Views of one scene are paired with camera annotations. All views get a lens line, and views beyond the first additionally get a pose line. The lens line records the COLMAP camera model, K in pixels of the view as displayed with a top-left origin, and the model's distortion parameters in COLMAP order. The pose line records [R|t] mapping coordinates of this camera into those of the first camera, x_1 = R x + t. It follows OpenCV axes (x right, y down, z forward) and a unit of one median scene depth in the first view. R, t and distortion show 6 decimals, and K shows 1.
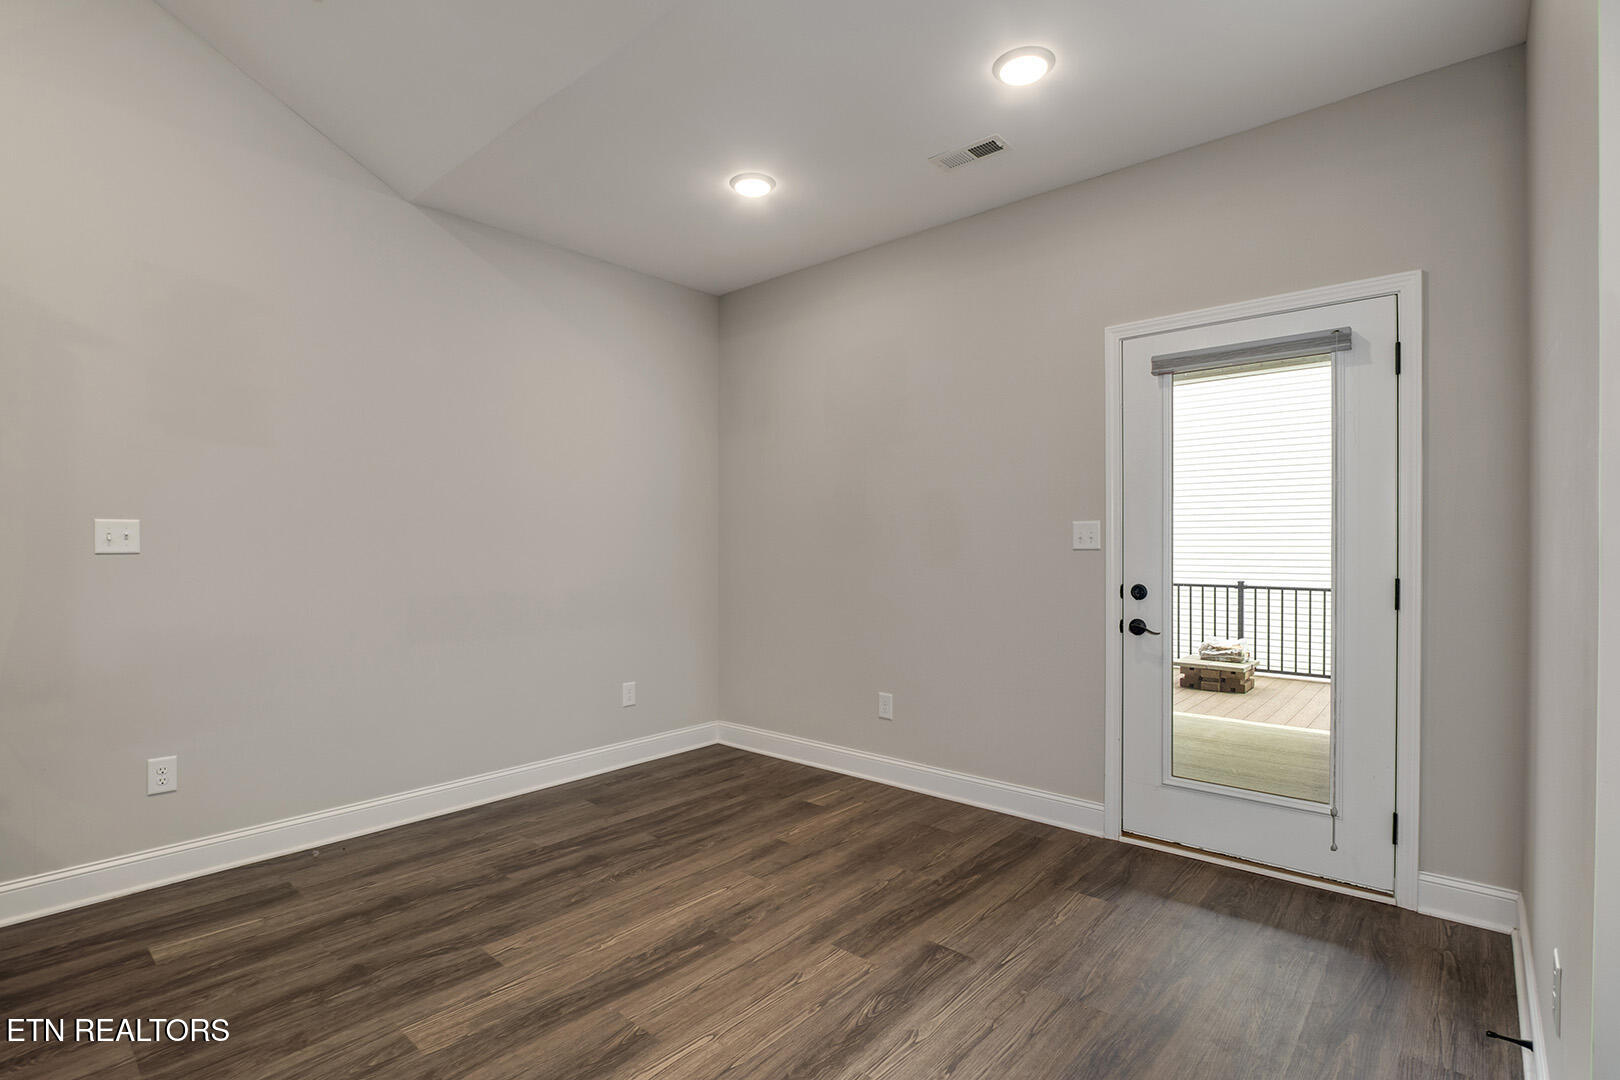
lens RADIAL K [[768.1, 0, 811.4], [0, 768.1, 551.8], [0, 0, 1]] dist [-0.023534, 0.003144]
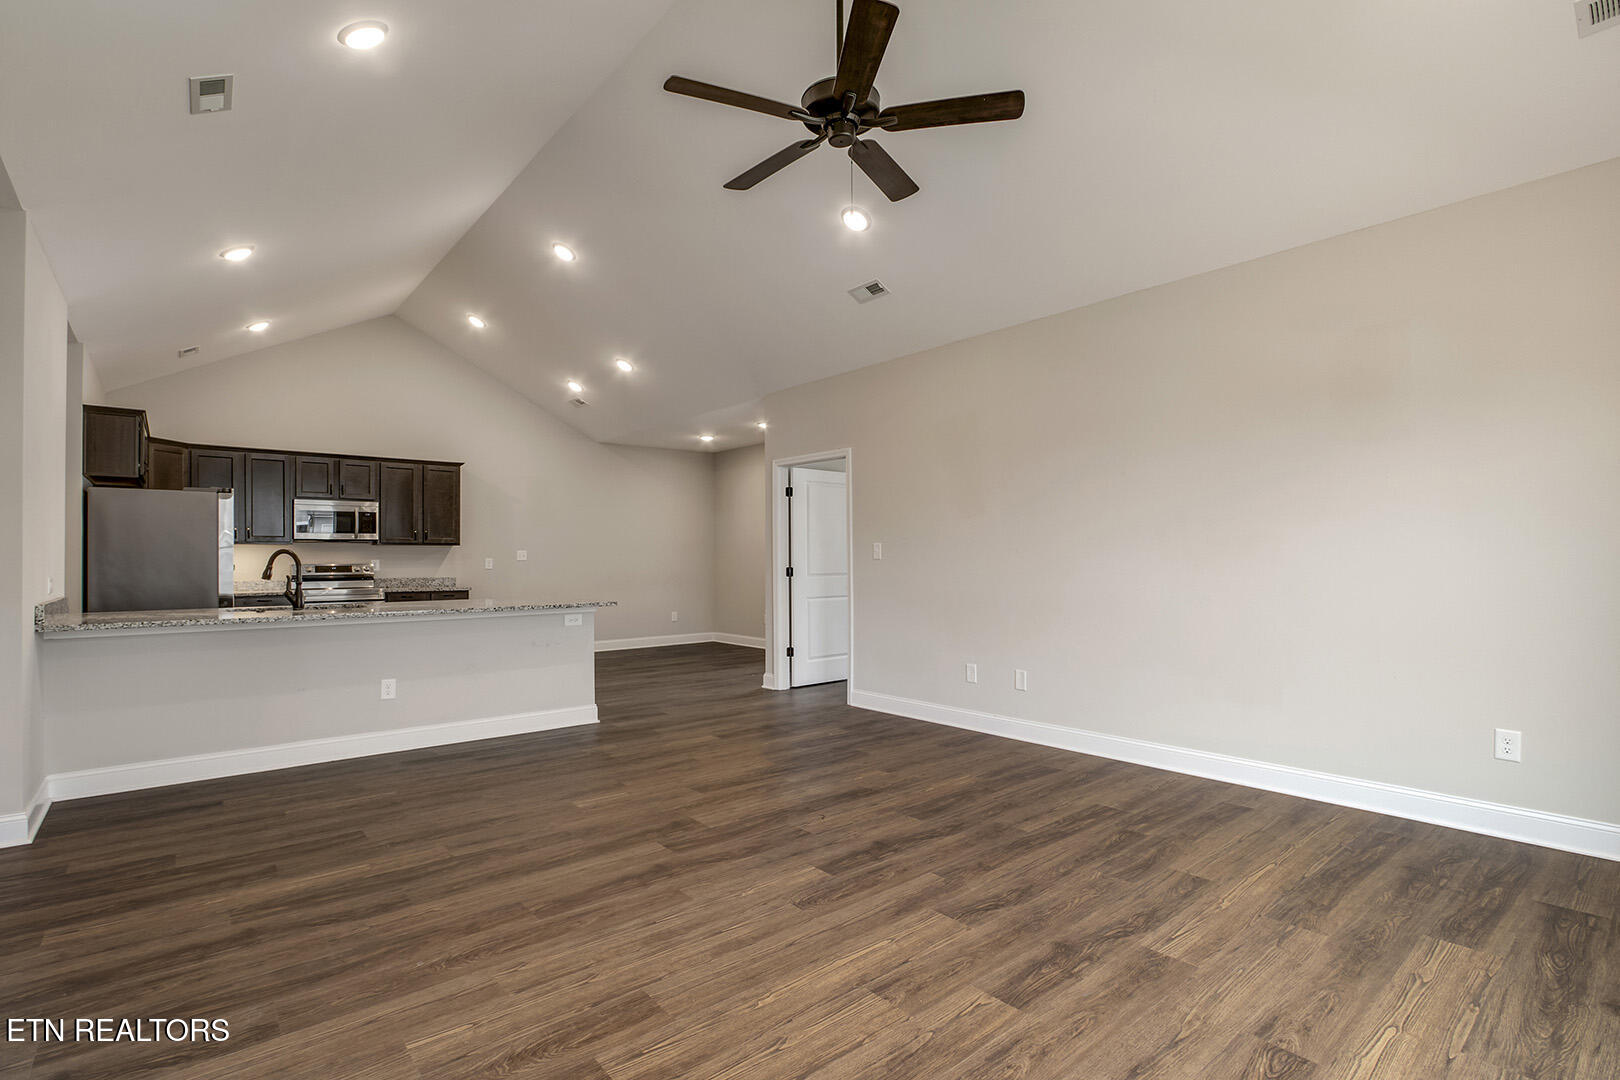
lens RADIAL K [[763.7, 0, 812.1], [0, 763.7, 551.2], [0, 0, 1]] dist [-0.022962, 0.003953]
pose [[0.989125, -0.001412, -0.147071, 0.945236], [-0.000958, 0.999871, -0.016039, 0.013699], [0.147075, 0.016006, 0.988996, -2.318494]]
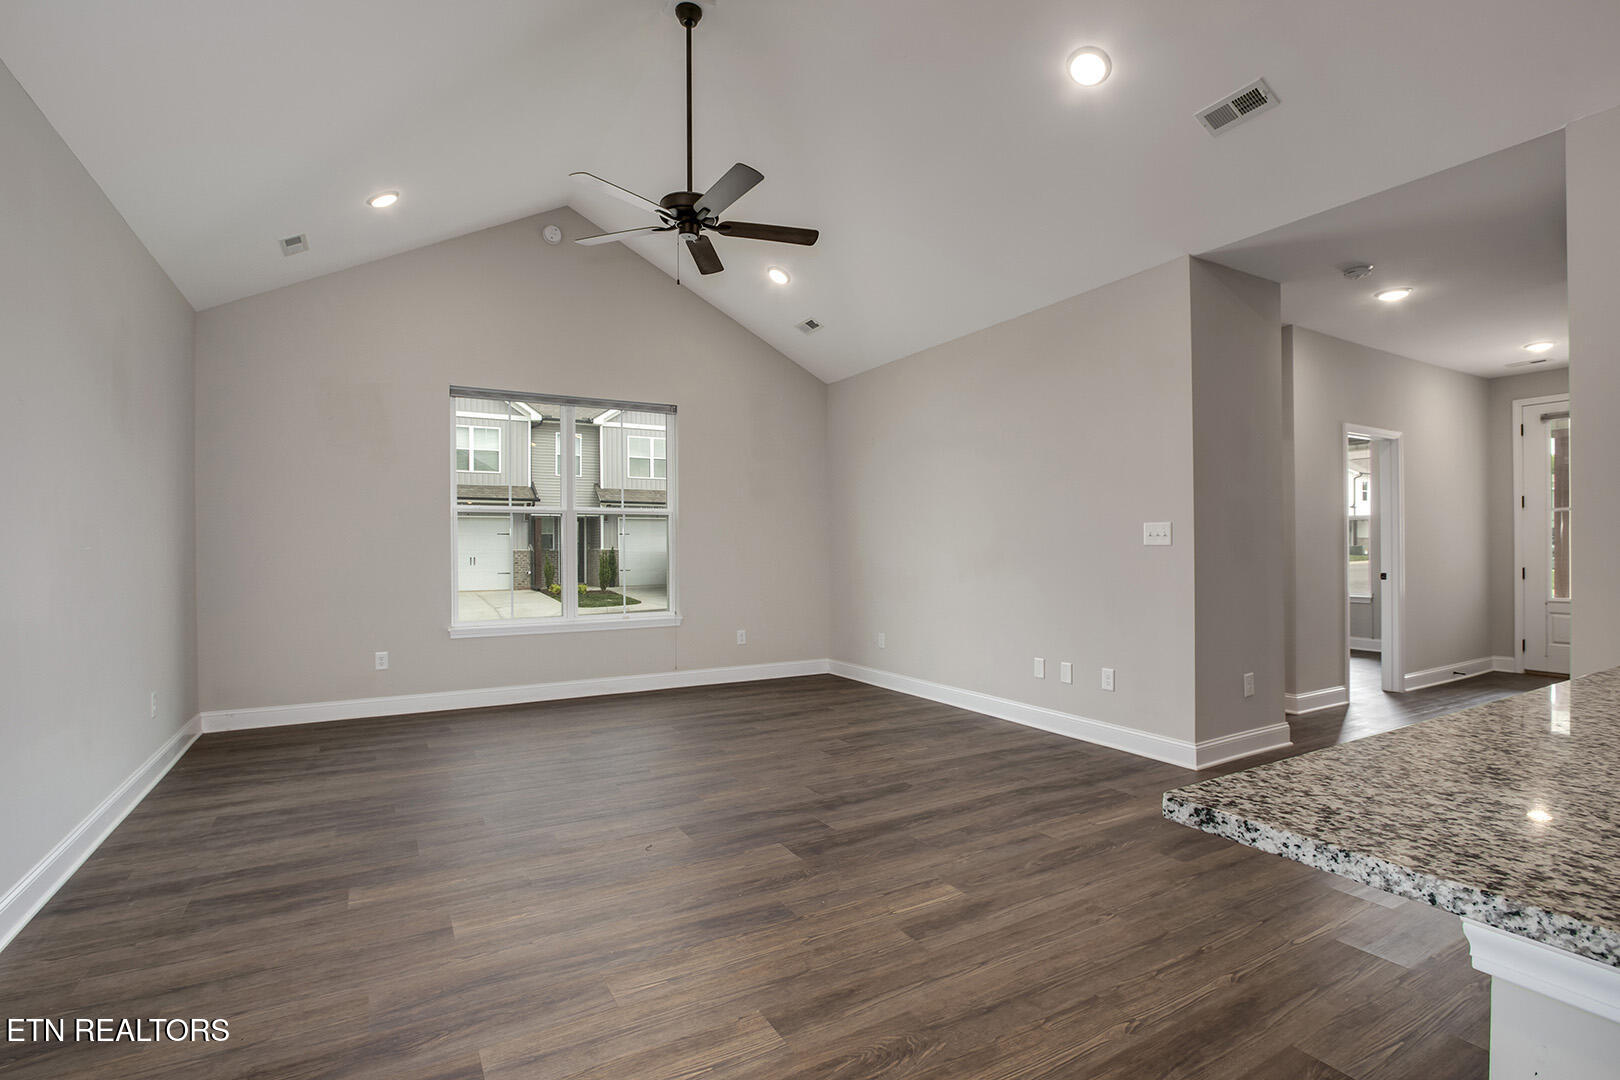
lens RADIAL K [[763.7, 0, 812.1], [0, 763.7, 551.2], [0, 0, 1]] dist [-0.022962, 0.003953]
pose [[-0.947422, 0.009297, 0.319853, 0.155005], [0.013782, 0.999836, 0.011762, 0.001429], [-0.319691, 0.015552, -0.947394, 0.036050]]
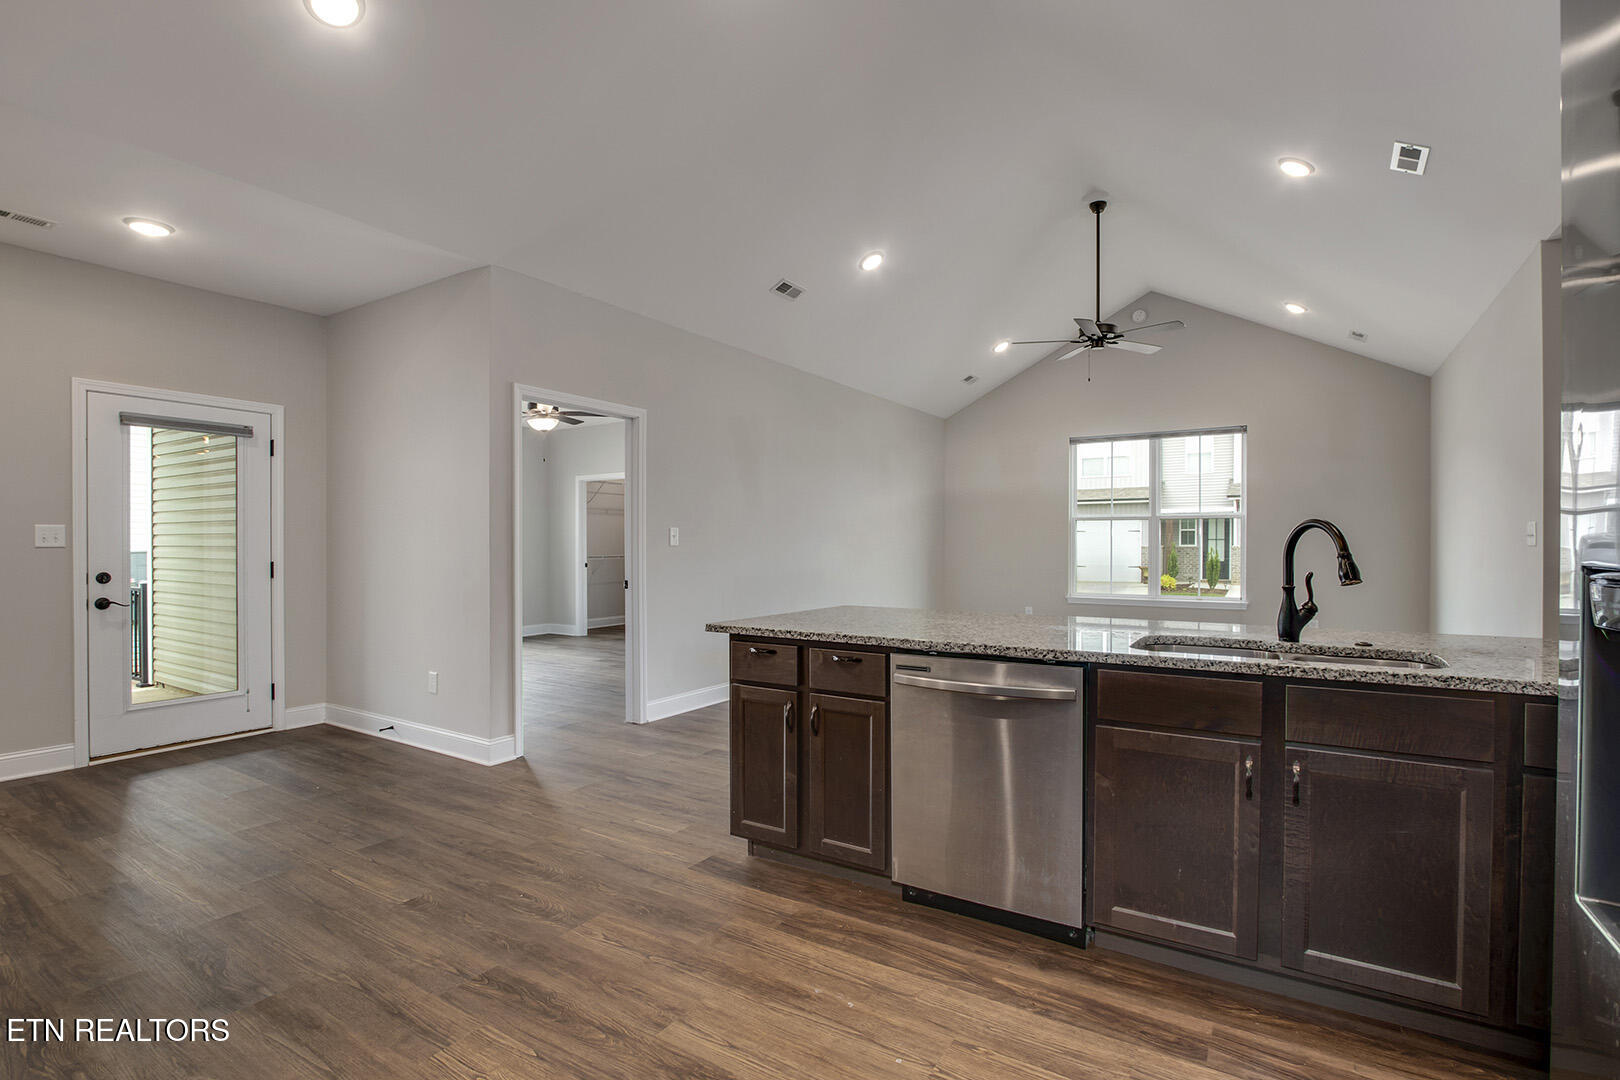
lens RADIAL K [[763.7, 0, 812.1], [0, 763.7, 551.2], [0, 0, 1]] dist [-0.022962, 0.003953]
pose [[-0.157220, -0.004024, 0.987555, -1.288072], [0.008454, 0.999950, 0.005420, 0.008743], [-0.987527, 0.009201, -0.157178, -0.054862]]
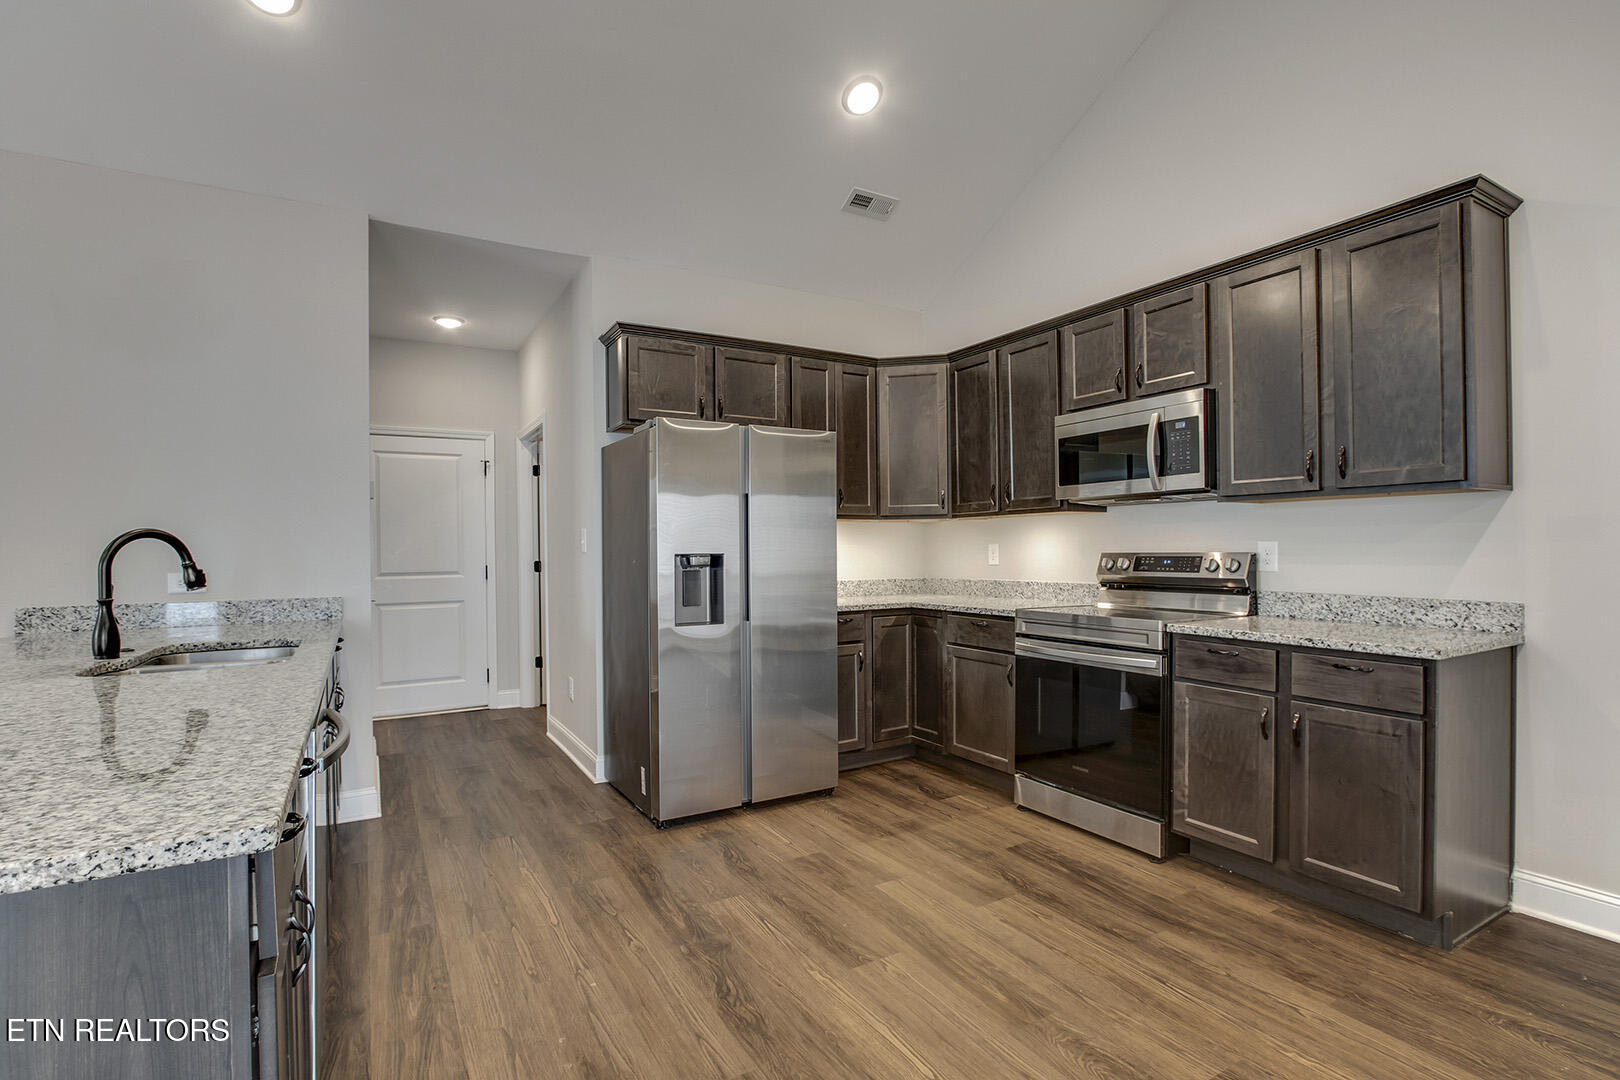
lens RADIAL K [[763.7, 0, 812.1], [0, 763.7, 551.2], [0, 0, 1]] dist [-0.022962, 0.003953]
pose [[-0.312190, 0.009228, -0.949975, 0.036541], [0.003502, 0.999957, 0.008563, 0.002627], [0.950013, -0.000653, -0.312209, 0.234732]]
